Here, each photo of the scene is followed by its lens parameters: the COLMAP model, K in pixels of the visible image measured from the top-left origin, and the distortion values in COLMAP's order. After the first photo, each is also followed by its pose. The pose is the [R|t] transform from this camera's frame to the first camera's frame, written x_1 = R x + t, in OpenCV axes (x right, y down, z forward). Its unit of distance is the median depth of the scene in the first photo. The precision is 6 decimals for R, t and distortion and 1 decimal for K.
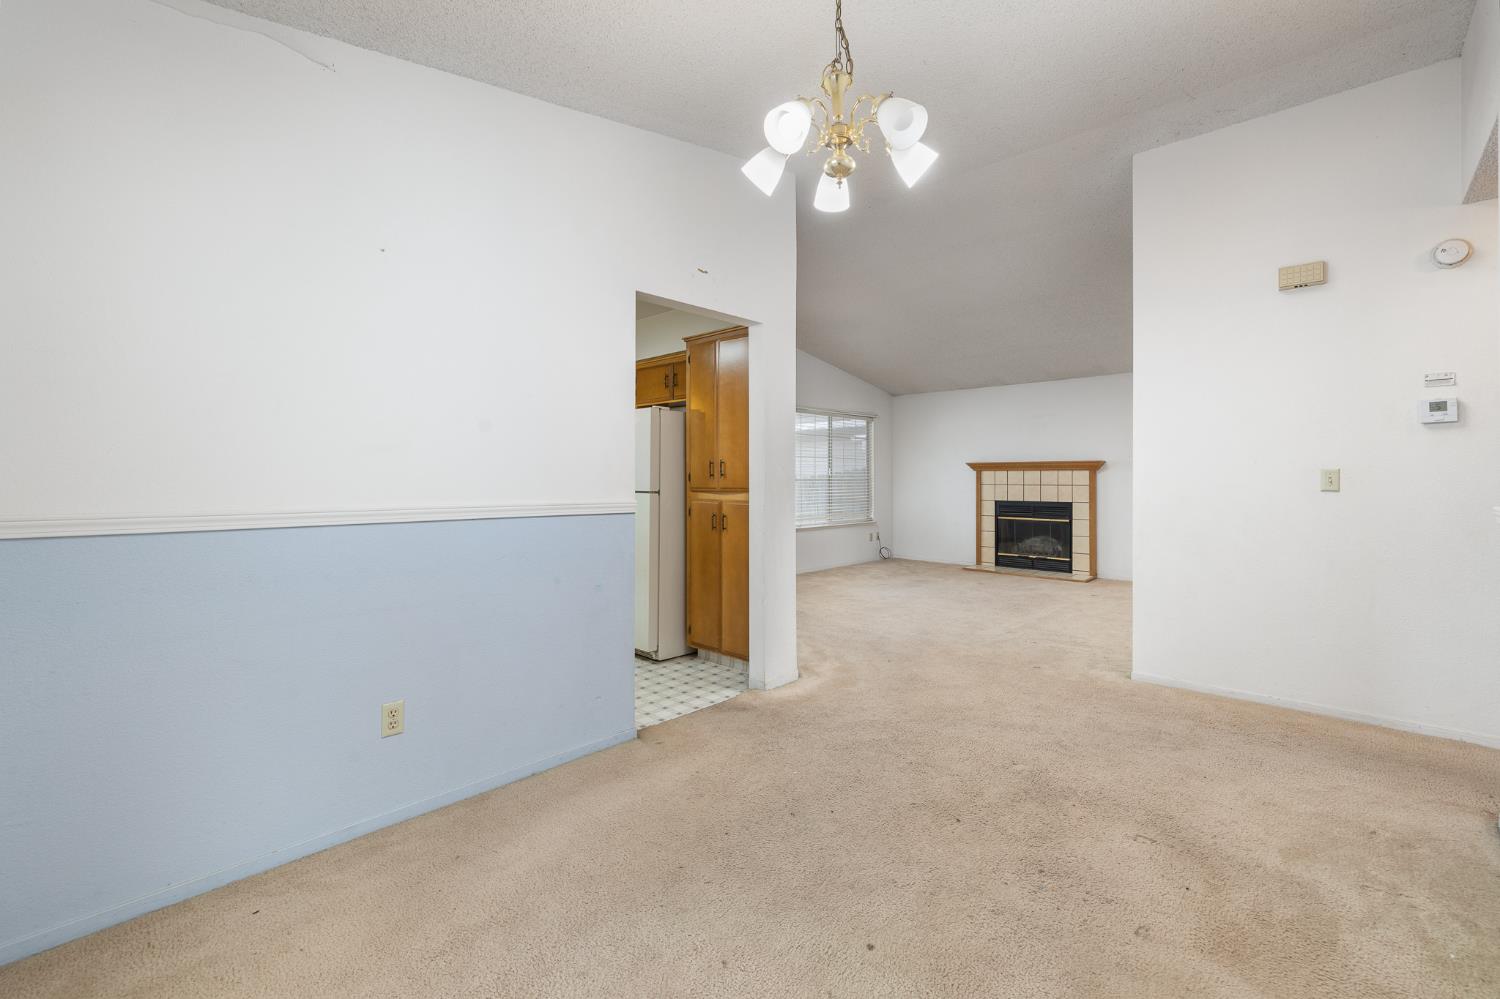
lens RADIAL K [[631.1, 0, 759.1], [0, 631.1, 466.4], [0, 0, 1]] dist [-0.001545, -0.000142]
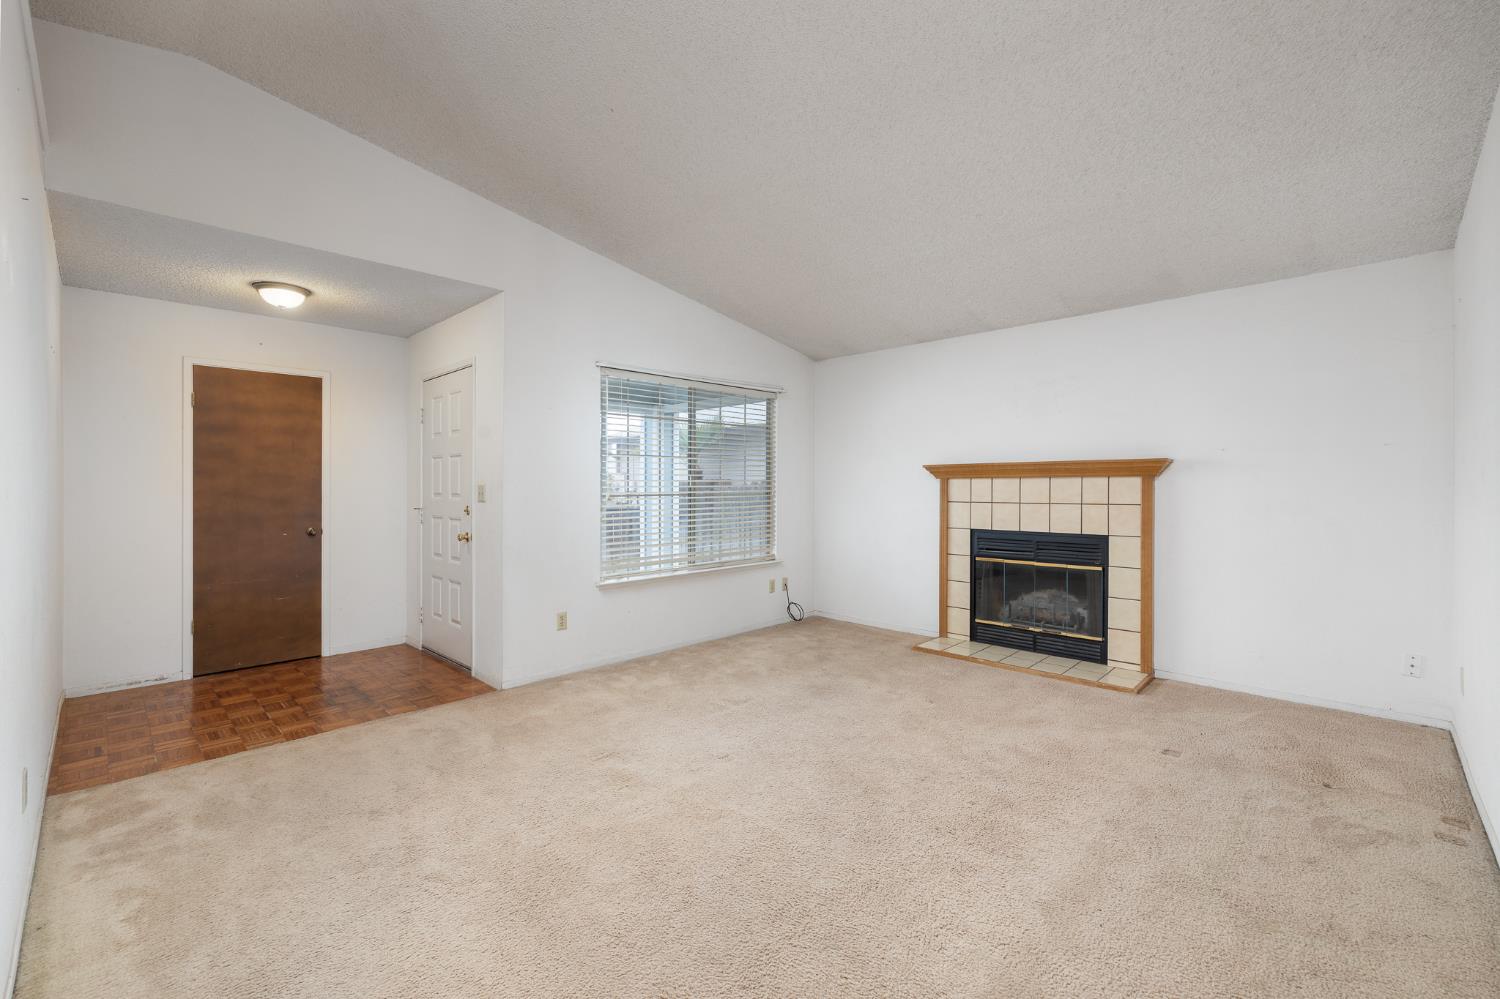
lens RADIAL K [[631.1, 0, 753.6], [0, 631.1, 489.9], [0, 0, 1]] dist [-0.001545, -0.000142]
pose [[0.999808, -0.004238, -0.019120, 0.186939], [0.004733, 0.999653, 0.025914, 0.001747], [0.019003, -0.026000, 0.999481, 0.419713]]
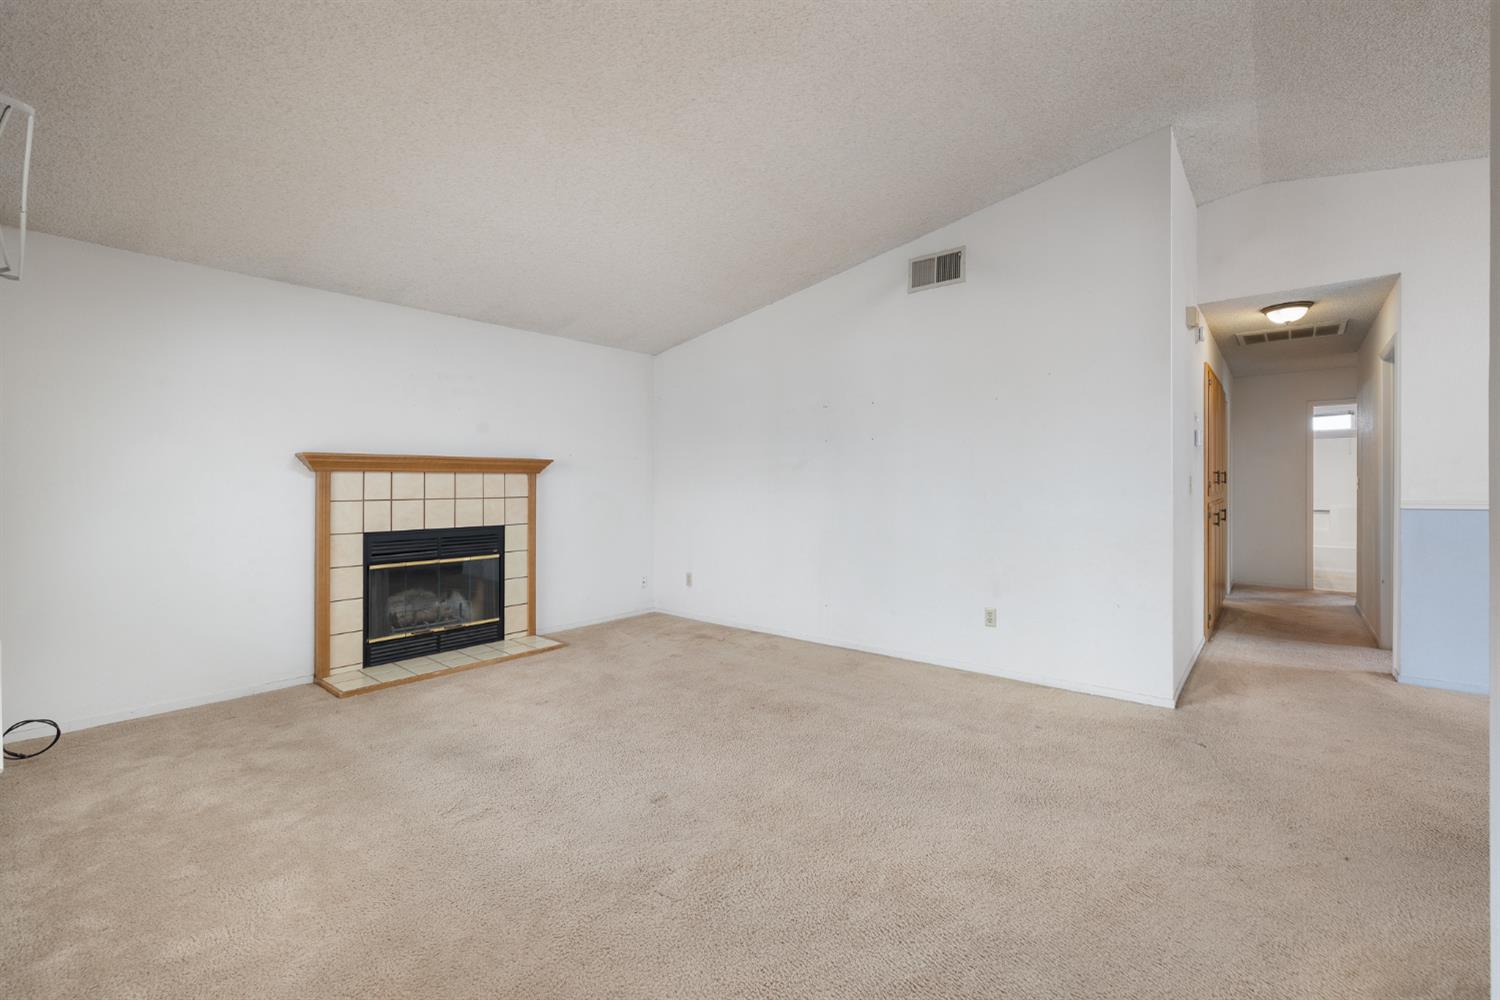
lens RADIAL K [[631.1, 0, 756.6], [0, 631.1, 483.8], [0, 0, 1]] dist [-0.001545, -0.000142]
pose [[-0.043656, -0.003372, 0.999041, -0.123288], [-0.018381, 0.999828, 0.002571, 0.009658], [-0.998878, -0.018251, -0.043710, 0.729880]]
